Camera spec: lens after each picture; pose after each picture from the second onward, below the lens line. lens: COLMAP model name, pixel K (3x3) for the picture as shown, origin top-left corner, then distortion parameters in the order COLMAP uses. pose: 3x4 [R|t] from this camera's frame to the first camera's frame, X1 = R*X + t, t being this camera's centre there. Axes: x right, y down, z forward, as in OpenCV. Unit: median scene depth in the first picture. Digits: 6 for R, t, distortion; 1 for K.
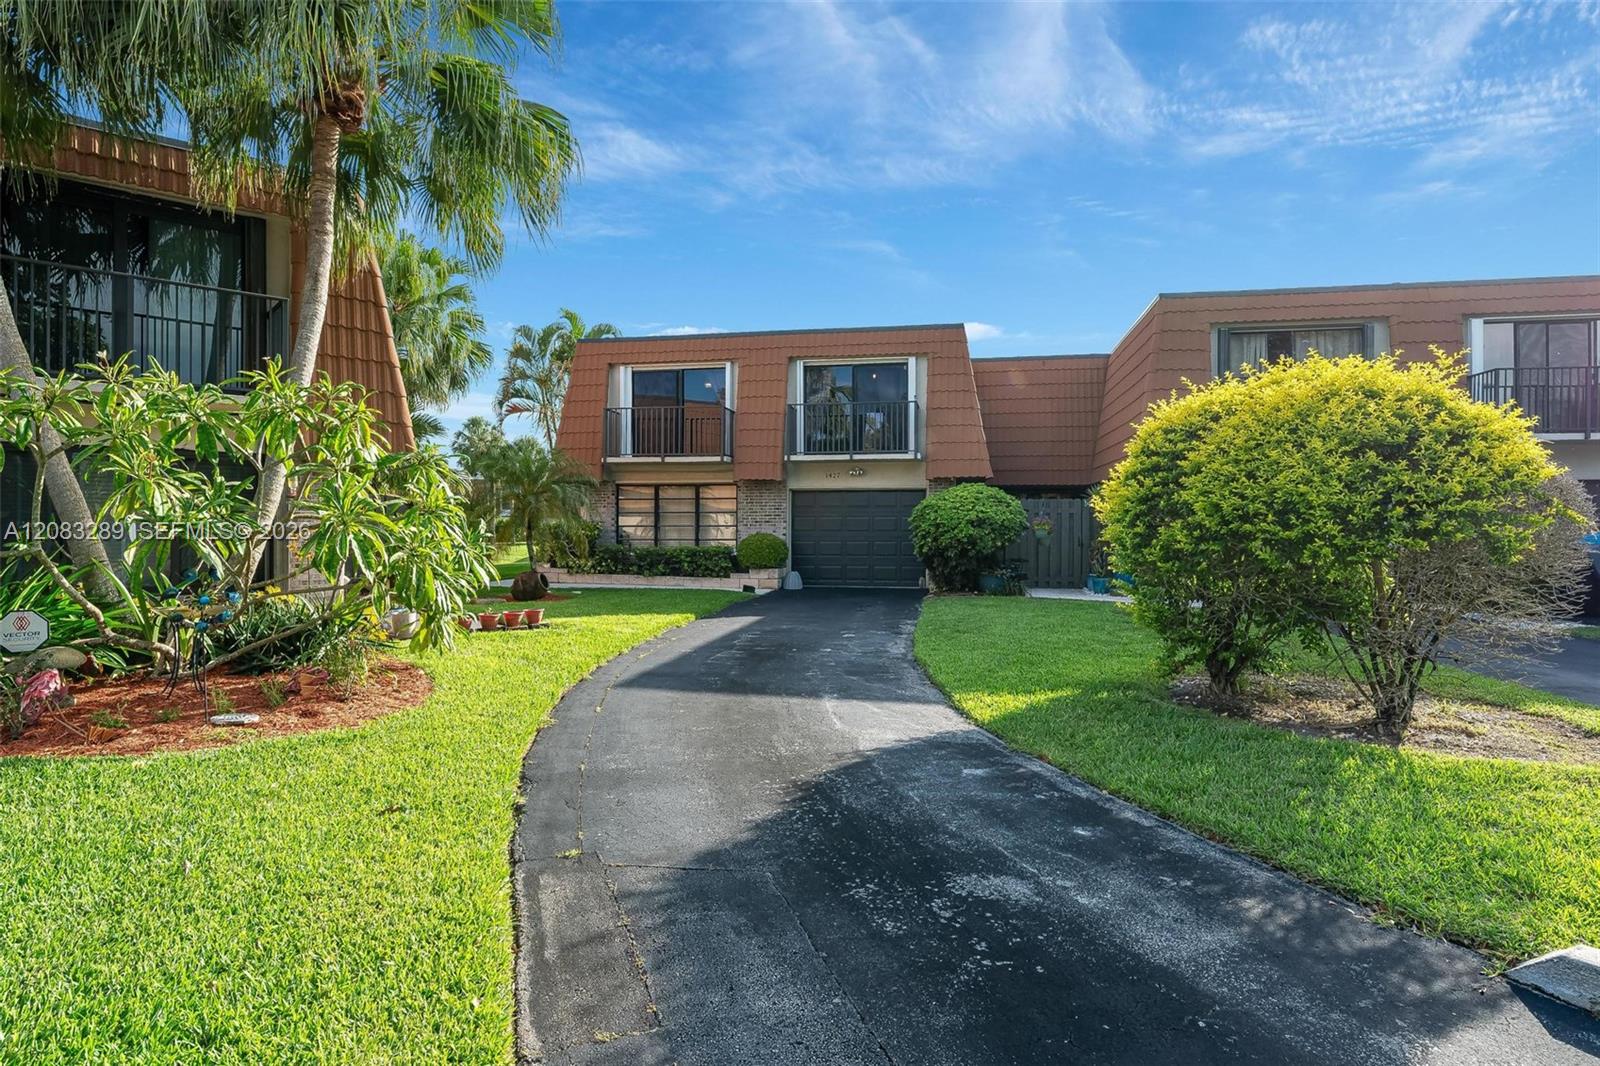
lens RADIAL K [[891.6, 0, 800.0], [0, 891.6, 533.0], [0, 0, 1]] dist [-0.000499, -0.000030]
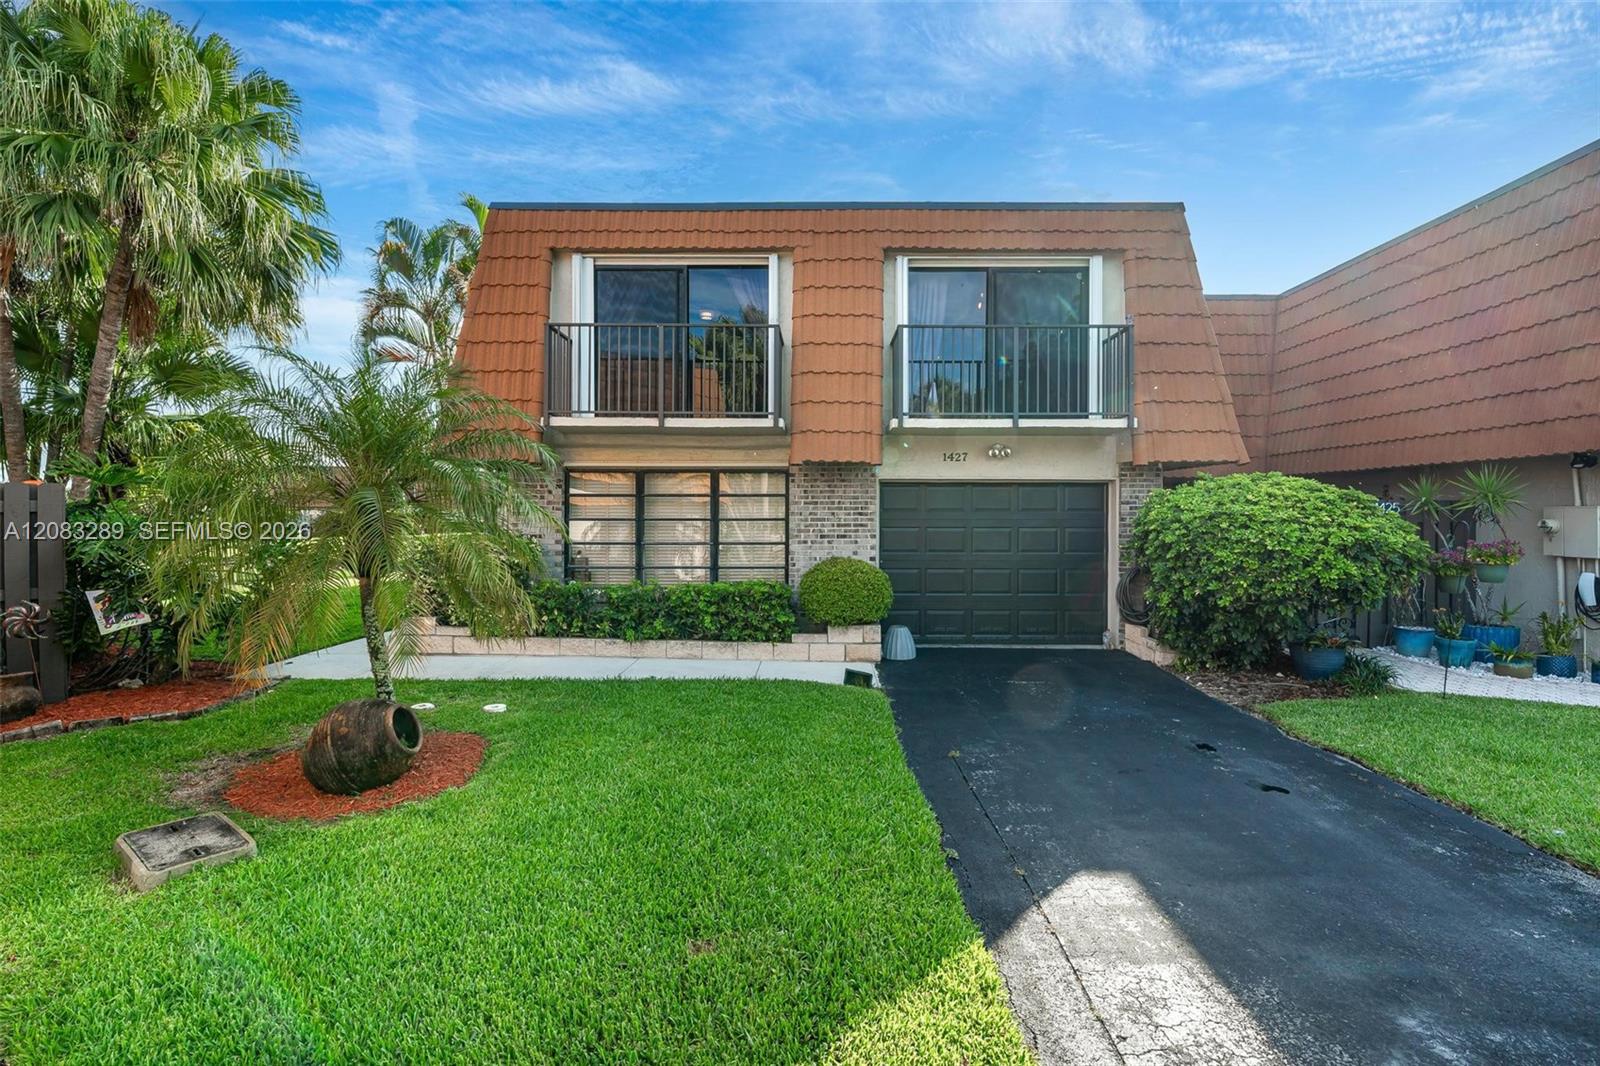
lens RADIAL K [[741.4, 0, 803.5], [0, 741.4, 525.4], [0, 0, 1]] dist [-0.002651, -0.000573]
pose [[0.985925, 0.000411, 0.167191, -0.139546], [-0.001471, 0.999980, 0.006216, -0.022561], [-0.167185, -0.006375, 0.985905, 0.529866]]
